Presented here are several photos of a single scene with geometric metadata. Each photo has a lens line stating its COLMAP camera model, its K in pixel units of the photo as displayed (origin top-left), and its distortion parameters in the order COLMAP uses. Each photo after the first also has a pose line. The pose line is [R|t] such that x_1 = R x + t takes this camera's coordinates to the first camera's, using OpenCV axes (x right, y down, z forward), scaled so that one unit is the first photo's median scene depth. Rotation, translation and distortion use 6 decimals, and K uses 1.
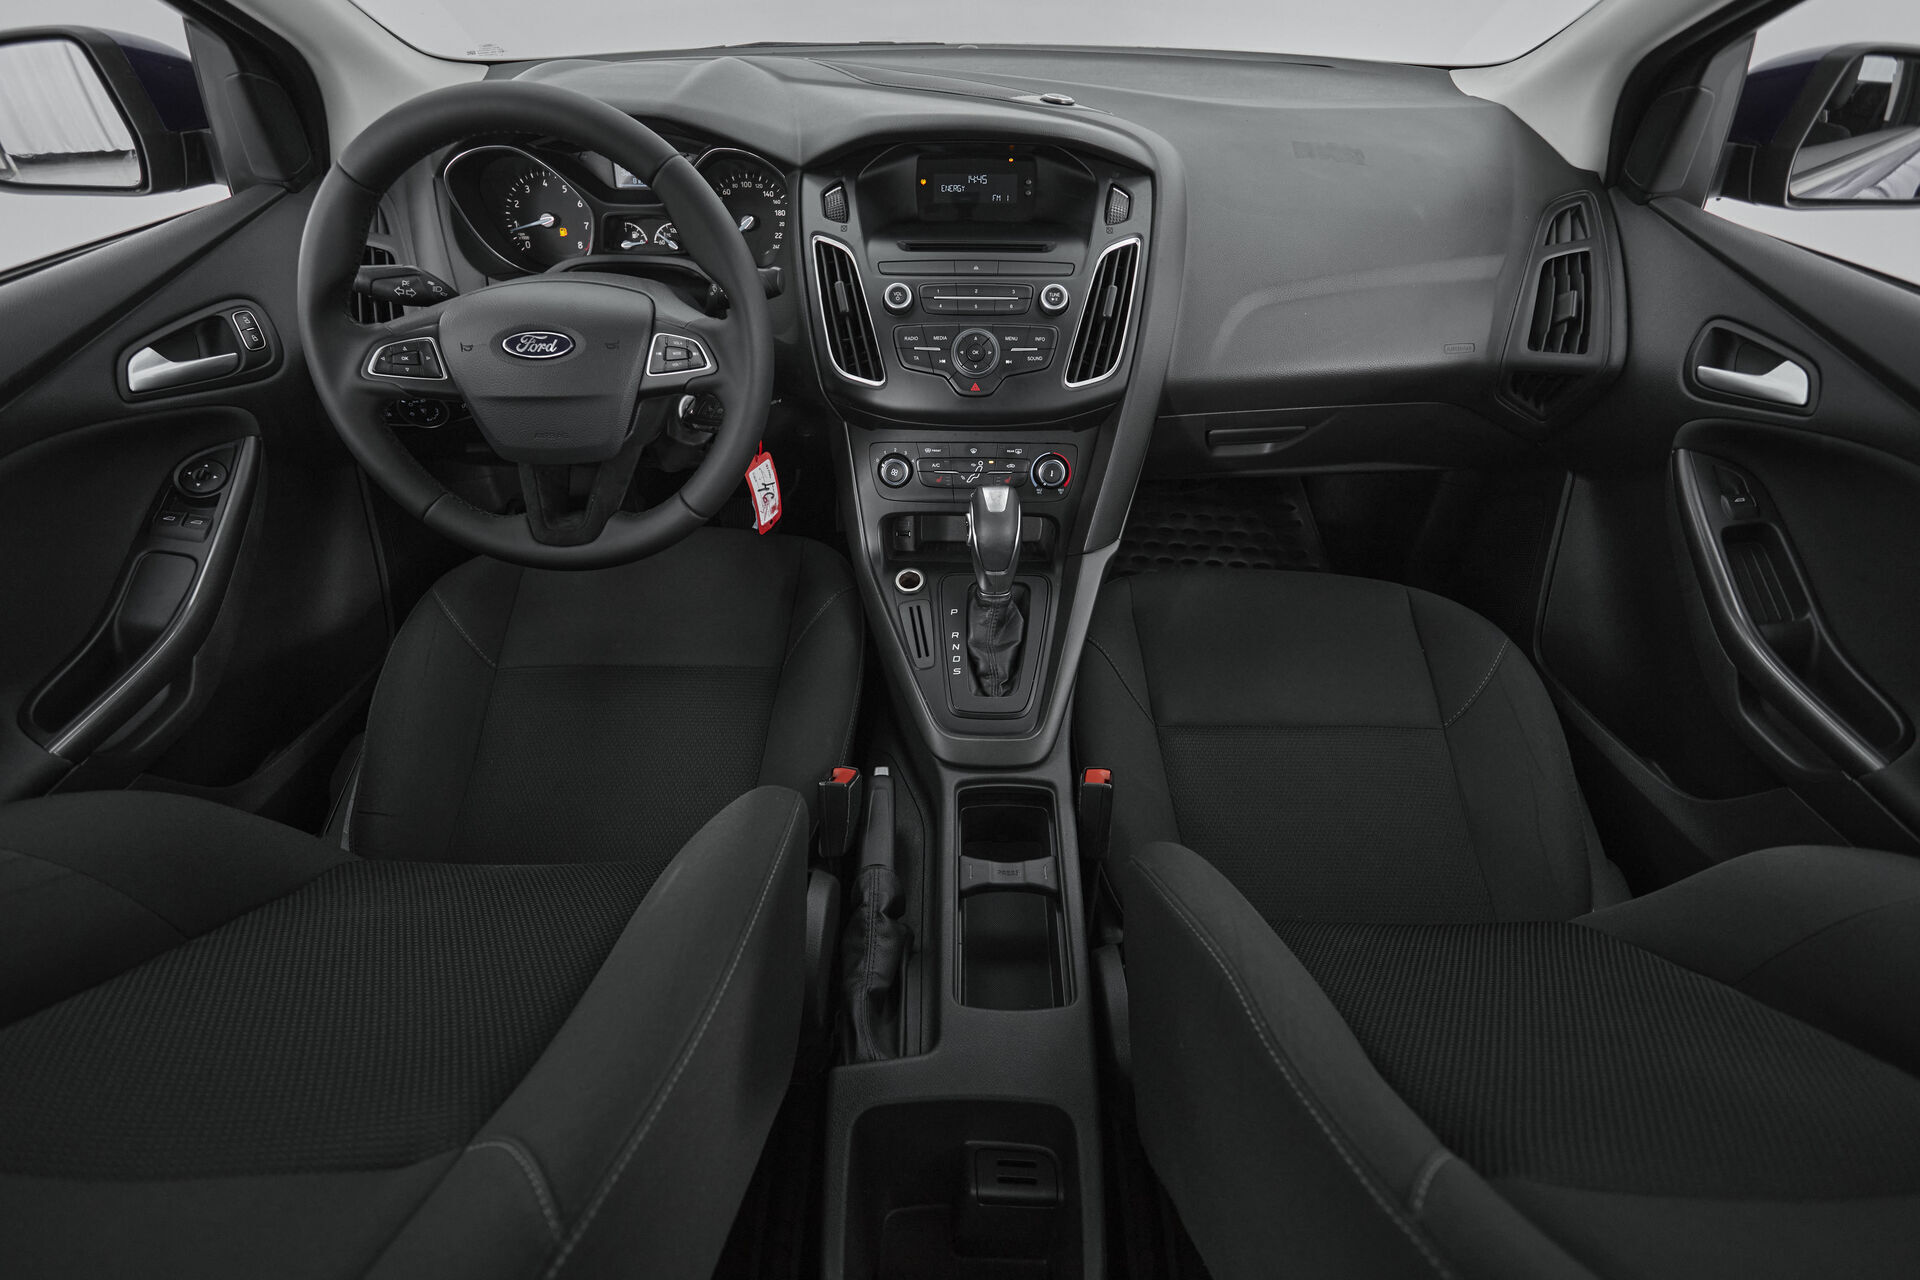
lens RADIAL K [[933.6, 0, 958.0], [0, 933.6, 639.8], [0, 0, 1]] dist [0.002731, -0.005433]
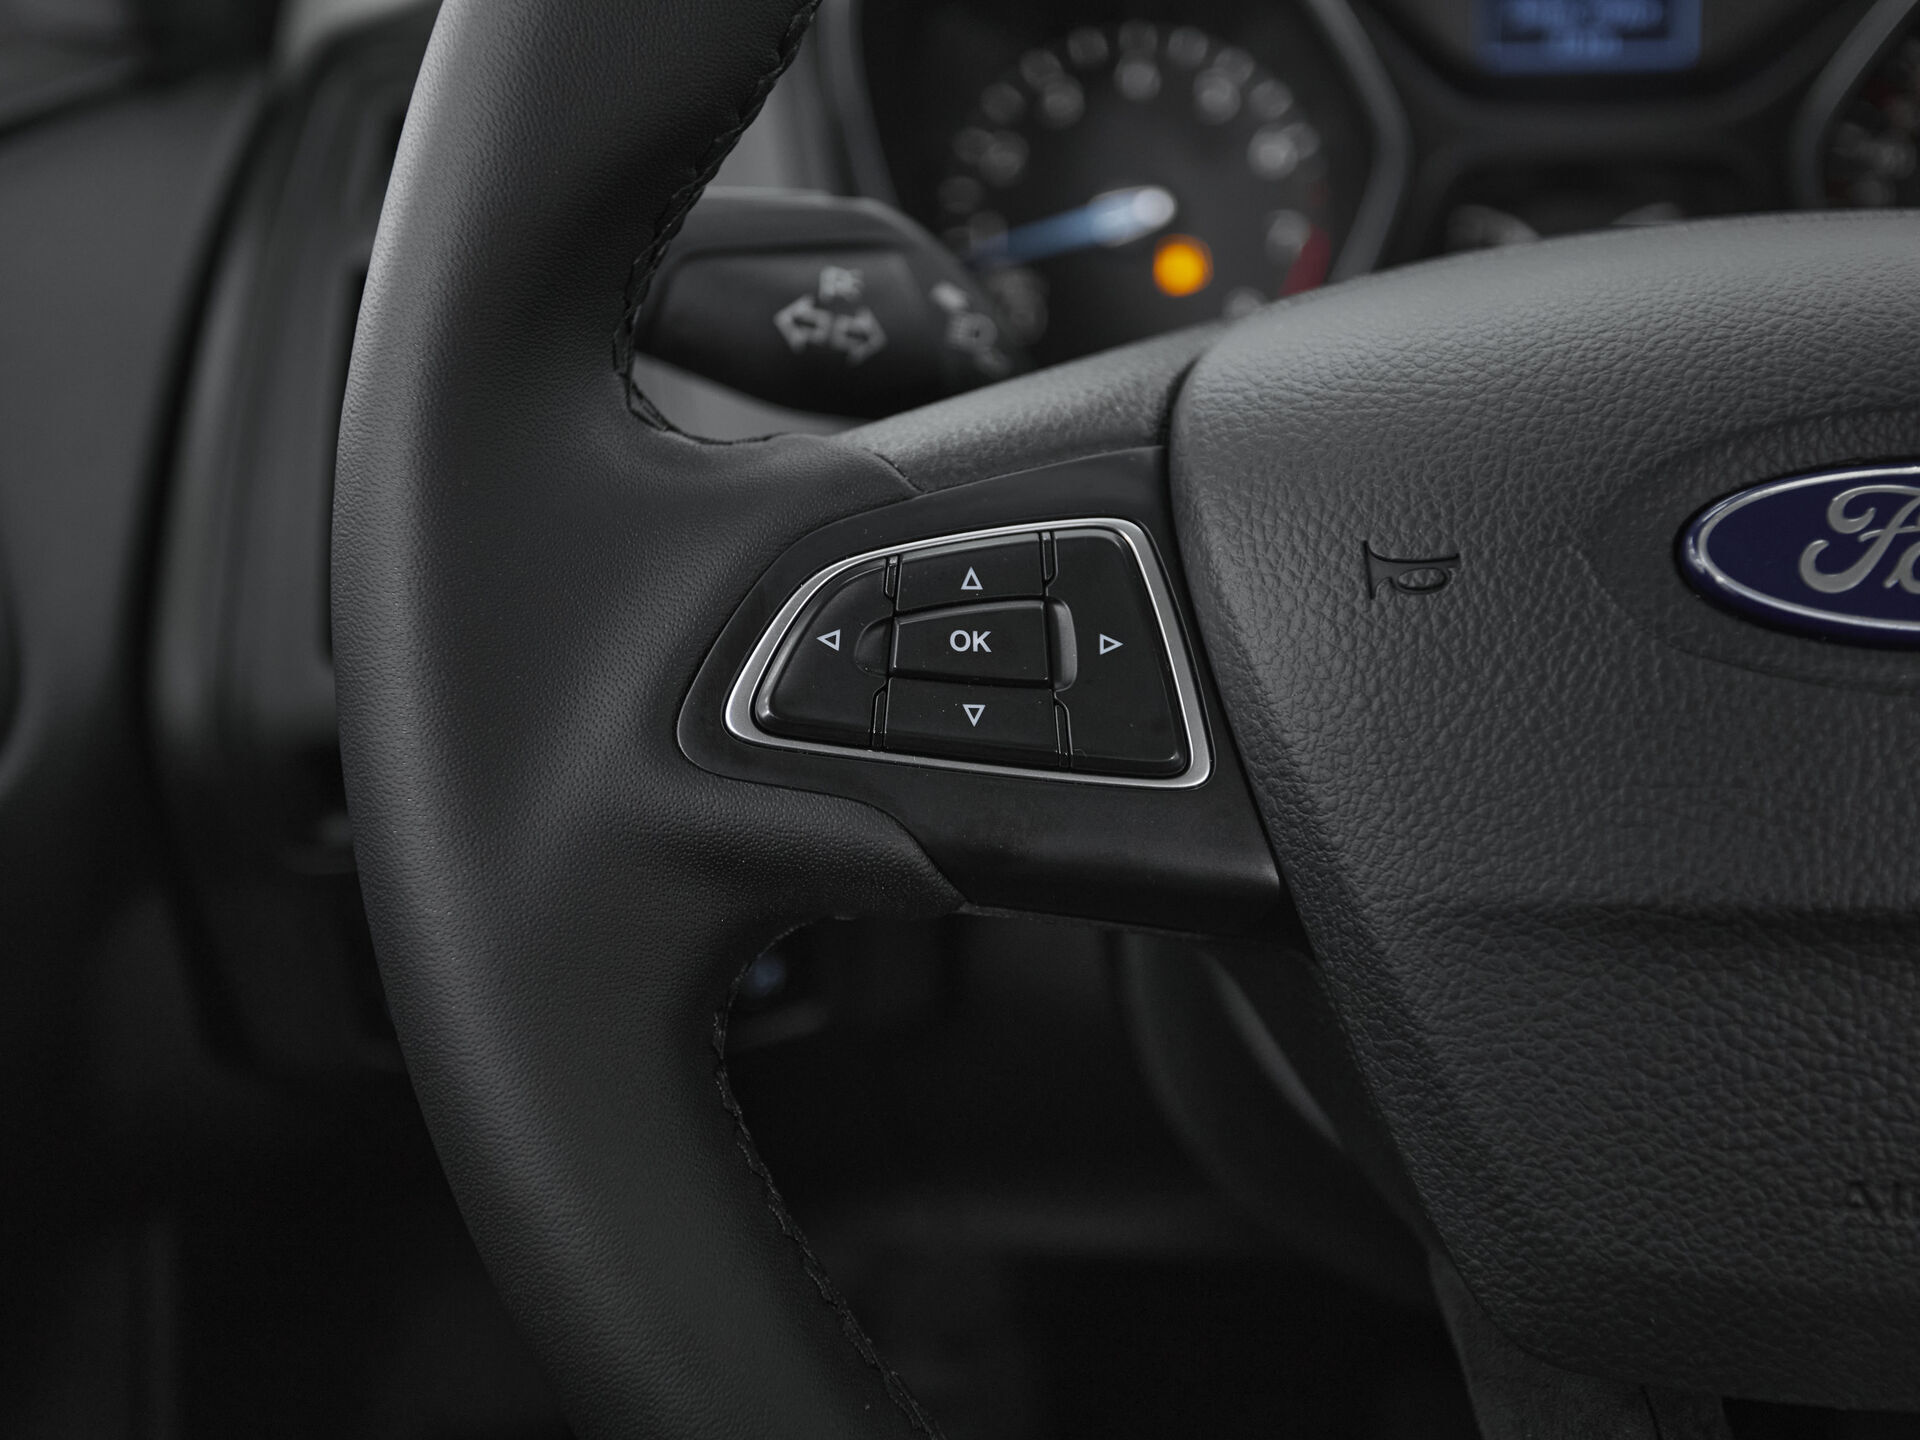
lens RADIAL K [[2366.1, 0, 953.4], [0, 2366.1, 726.3], [0, 0, 1]] dist [0.022894, 0.000000]
pose [[0.991314, 0.008589, -0.131233, -0.460531], [-0.054970, 0.933580, -0.354129, -0.132946], [0.119475, 0.358267, 0.925943, 0.558157]]
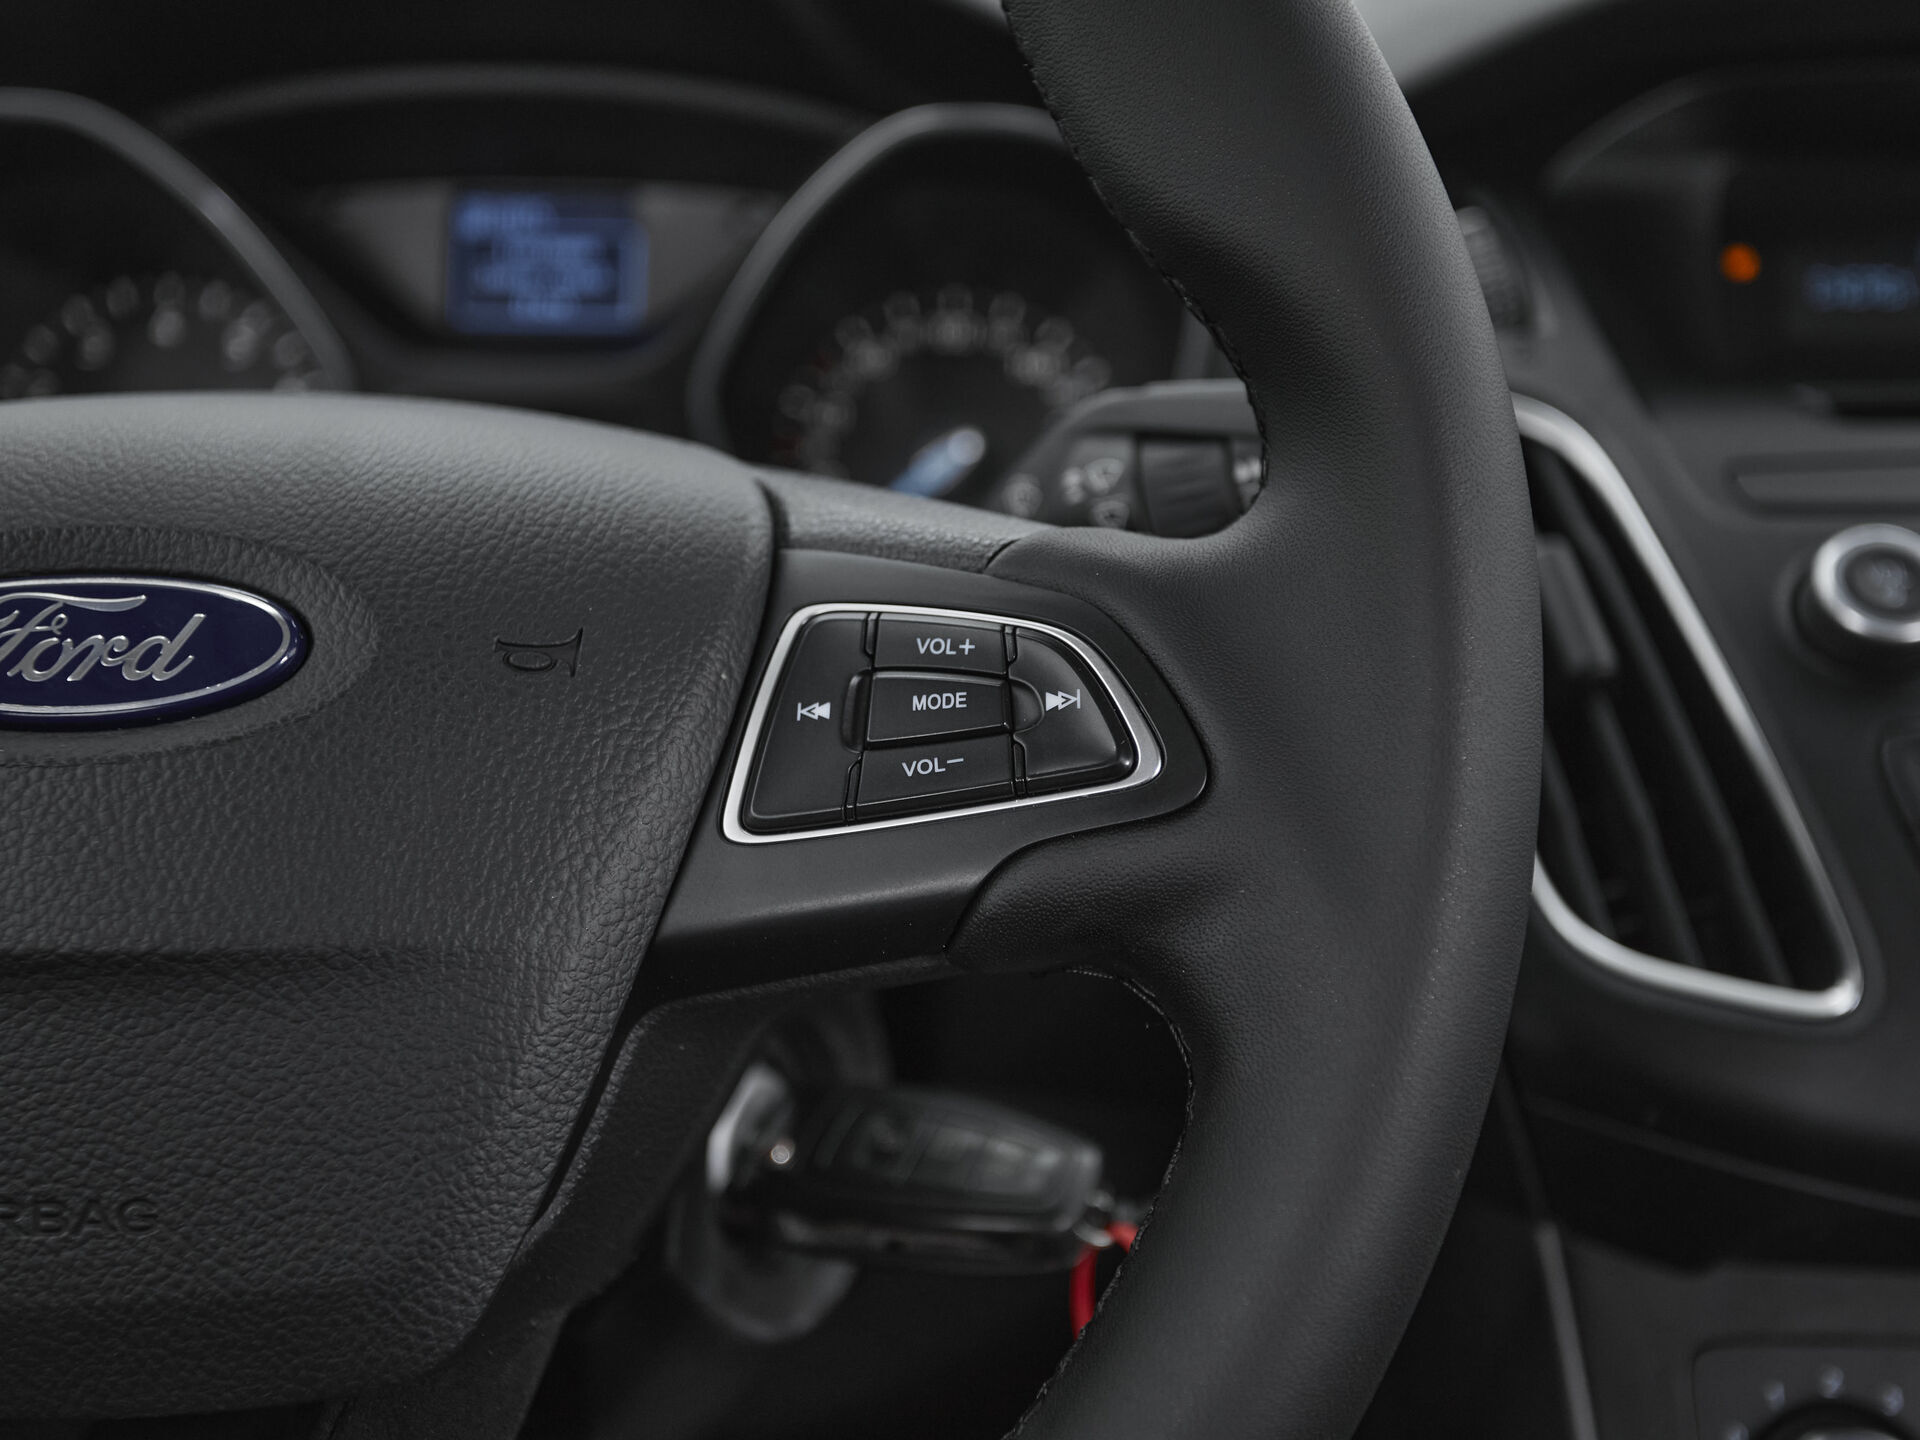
lens RADIAL K [[2366.1, 0, 946.5], [0, 2366.1, 707.5], [0, 0, 1]] dist [0.022894, 0.000000]
pose [[0.999904, 0.006391, -0.012285, -0.247757], [-0.011565, 0.873332, -0.486988, -0.092211], [0.007616, 0.487084, 0.873322, 0.545293]]
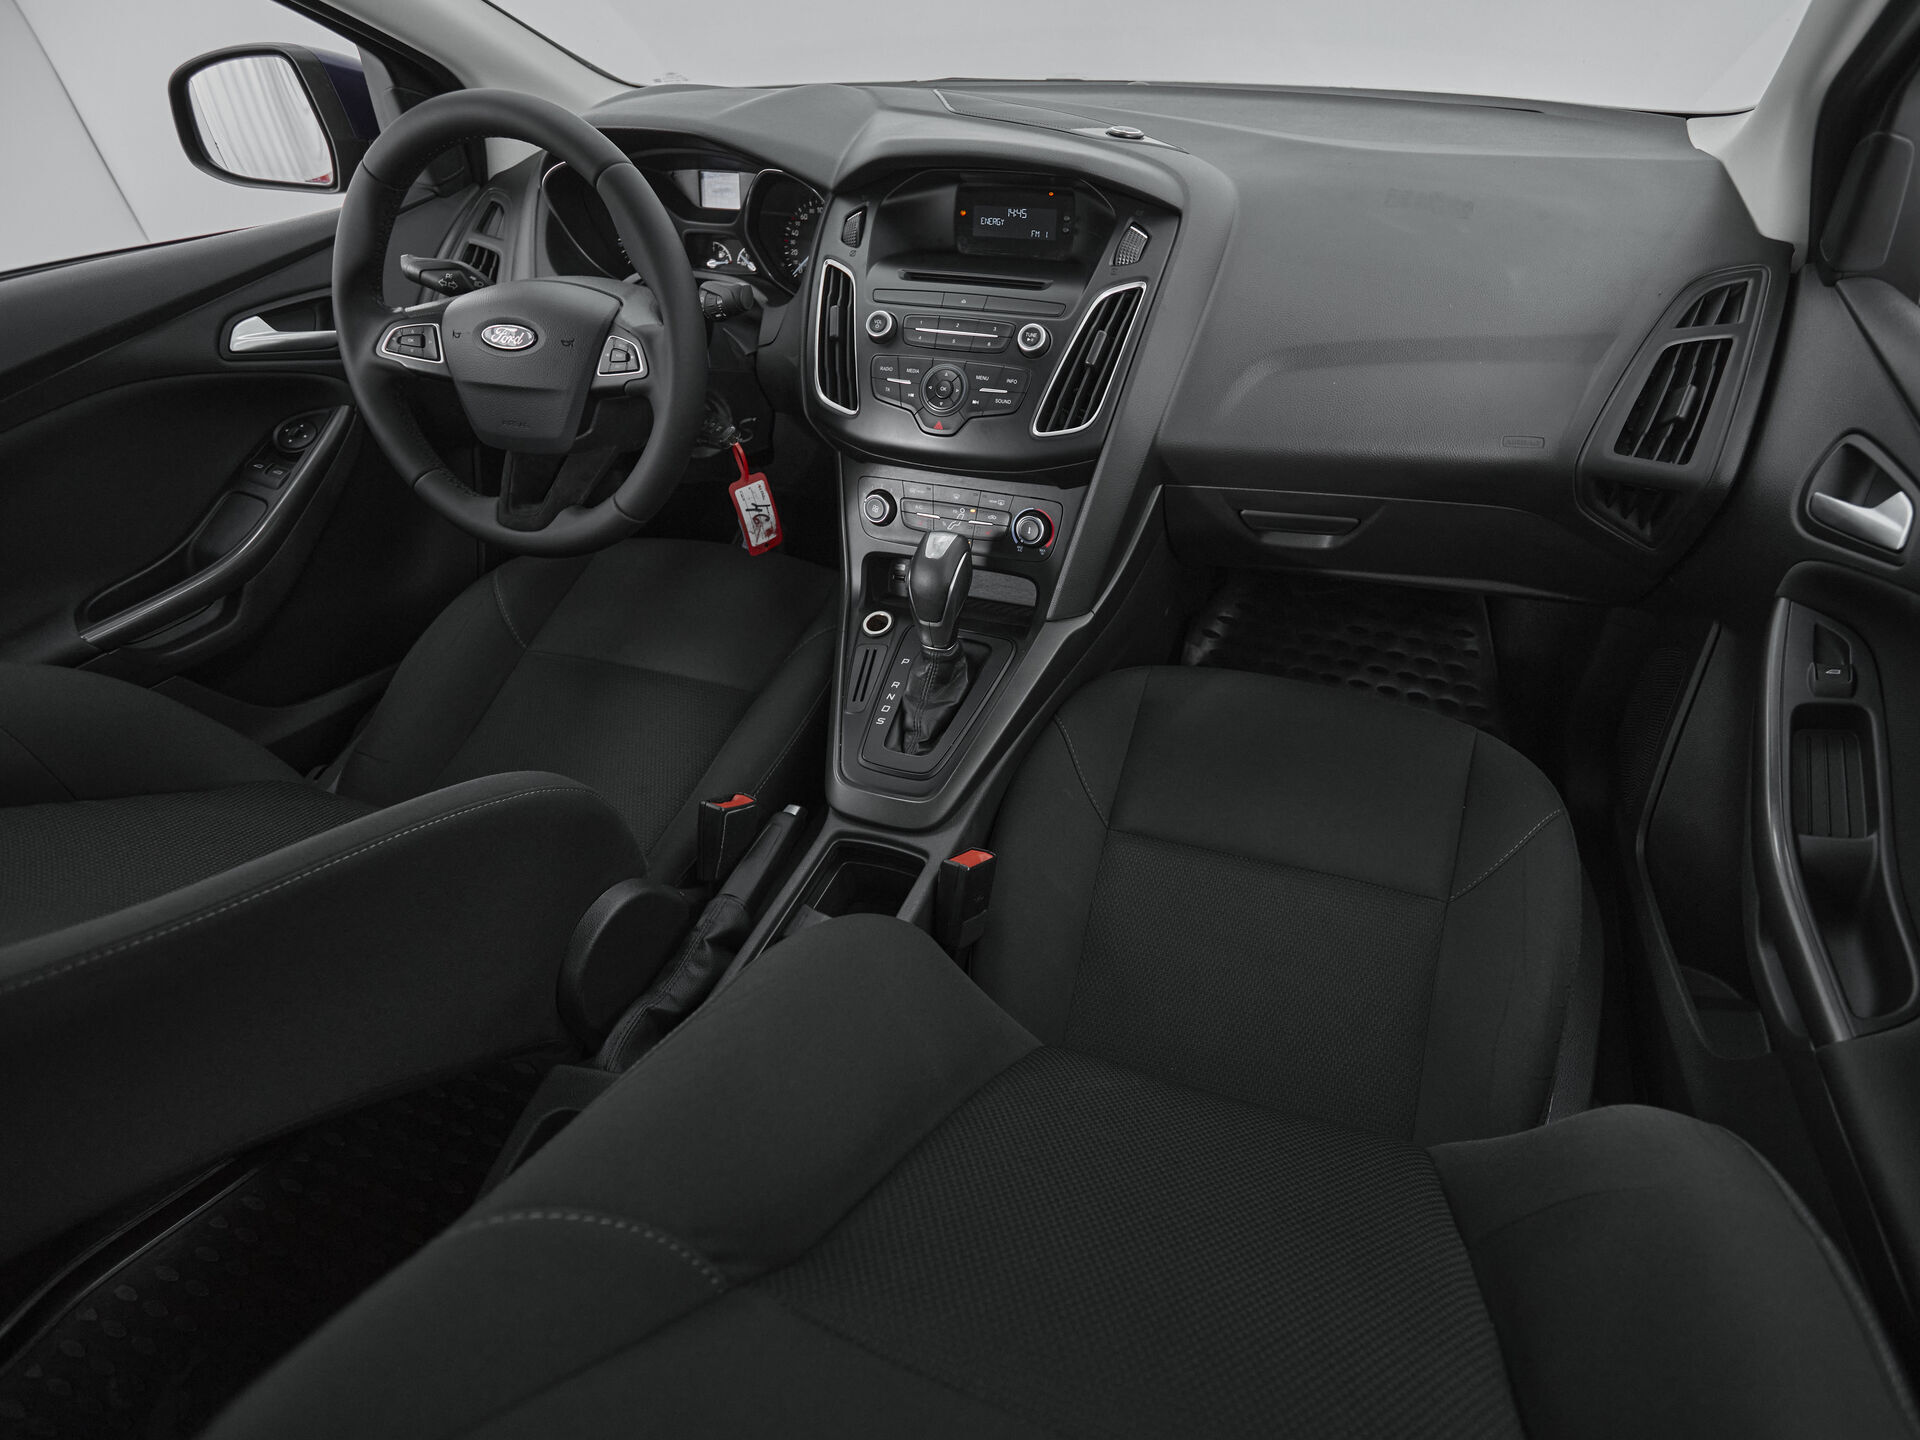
lens RADIAL K [[1023.0, 0, 1063.6], [0, 1023.0, 721.0], [0, 0, 1]] dist [0.001610, -0.006004]
pose [[0.950983, 0.173201, -0.256188, 0.439130], [-0.179930, 0.983675, -0.002878, 0.003469], [0.251507, 0.048833, 0.966623, 0.046136]]
